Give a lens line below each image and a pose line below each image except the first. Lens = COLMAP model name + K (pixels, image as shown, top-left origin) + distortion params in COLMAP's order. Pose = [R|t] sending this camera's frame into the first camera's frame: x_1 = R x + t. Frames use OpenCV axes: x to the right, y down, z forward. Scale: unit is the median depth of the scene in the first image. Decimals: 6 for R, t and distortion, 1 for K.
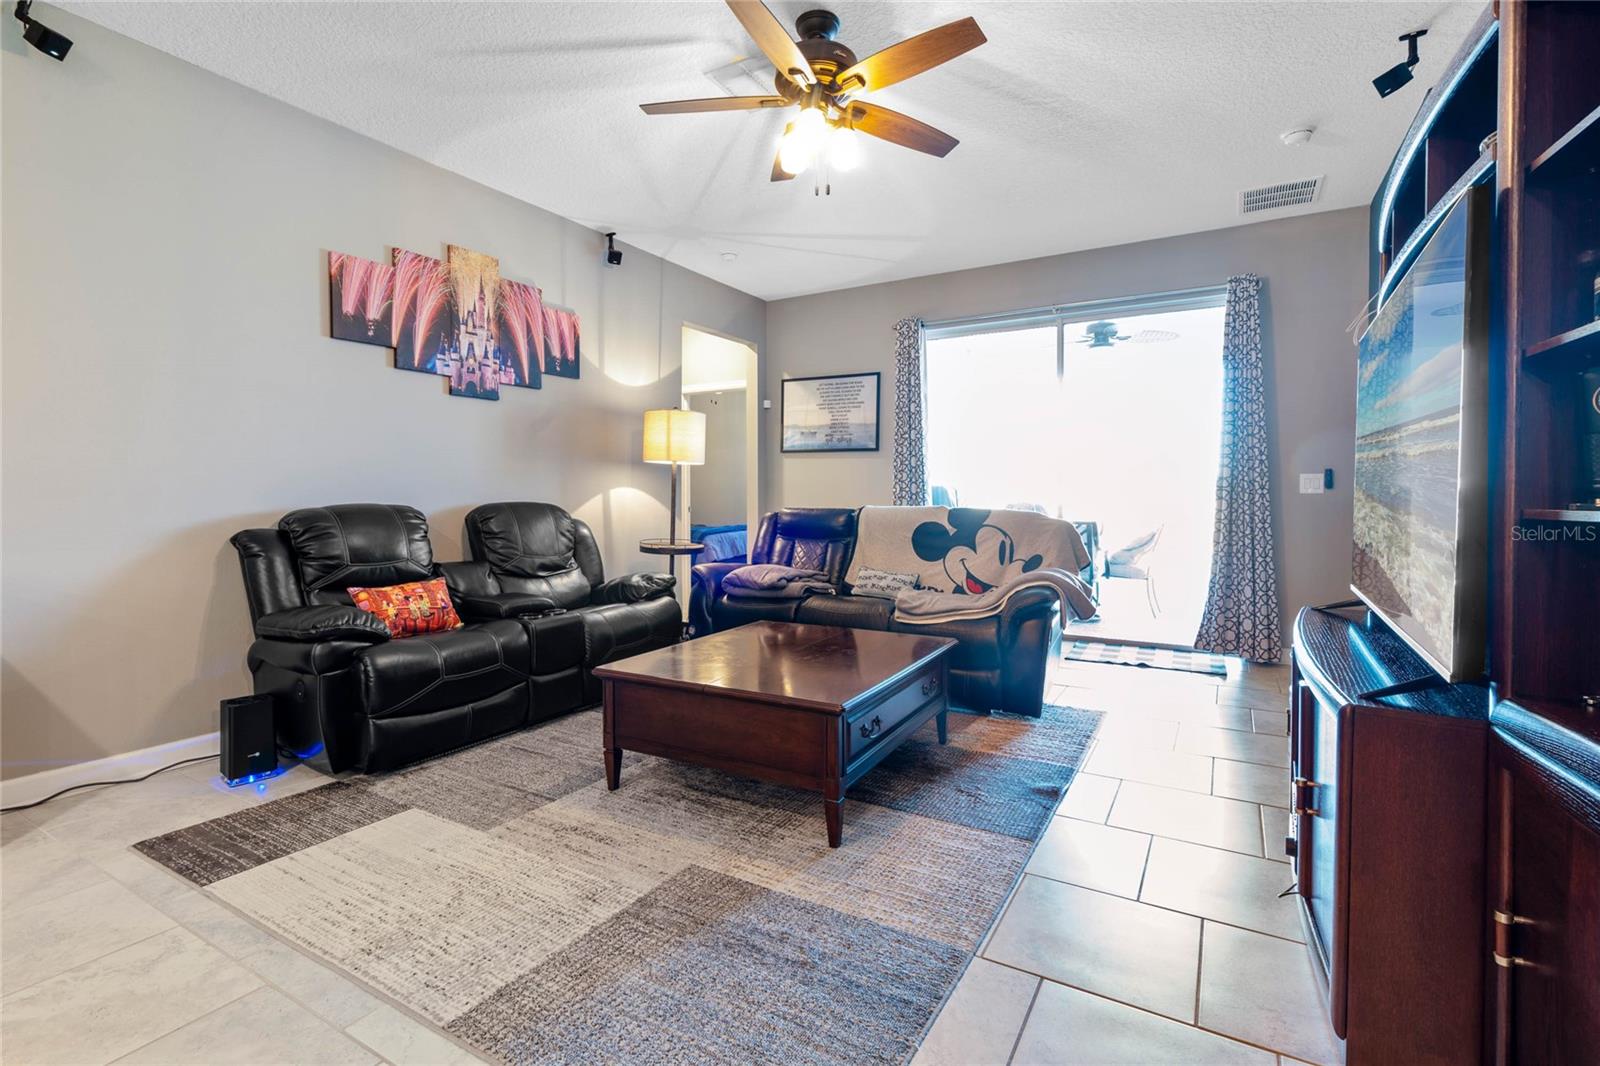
lens RADIAL K [[751.0, 0, 796.8], [0, 751.0, 523.2], [0, 0, 1]] dist [-0.002850, 0.002125]
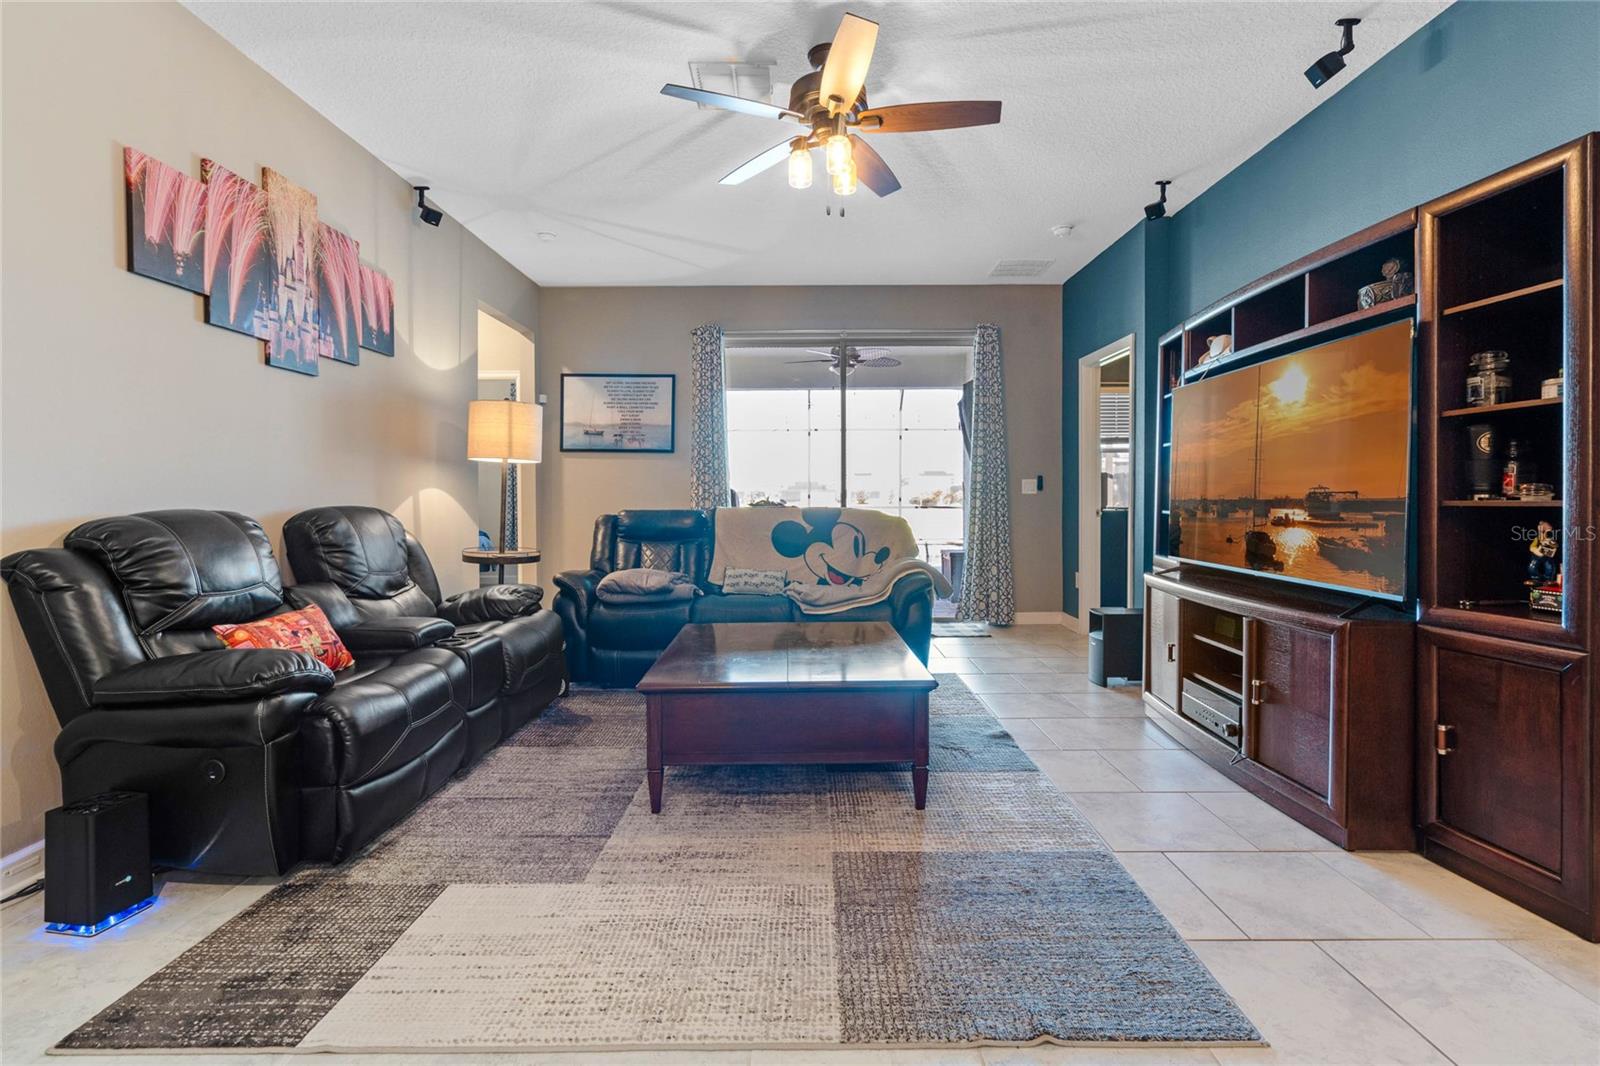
lens RADIAL K [[751.0, 0, 803.8], [0, 751.0, 523.1], [0, 0, 1]] dist [-0.002850, 0.002125]
pose [[0.857764, -0.021189, 0.513607, -0.424855], [0.023051, 0.999731, 0.002748, -0.001425], [-0.513527, 0.009482, 0.858021, 0.079551]]
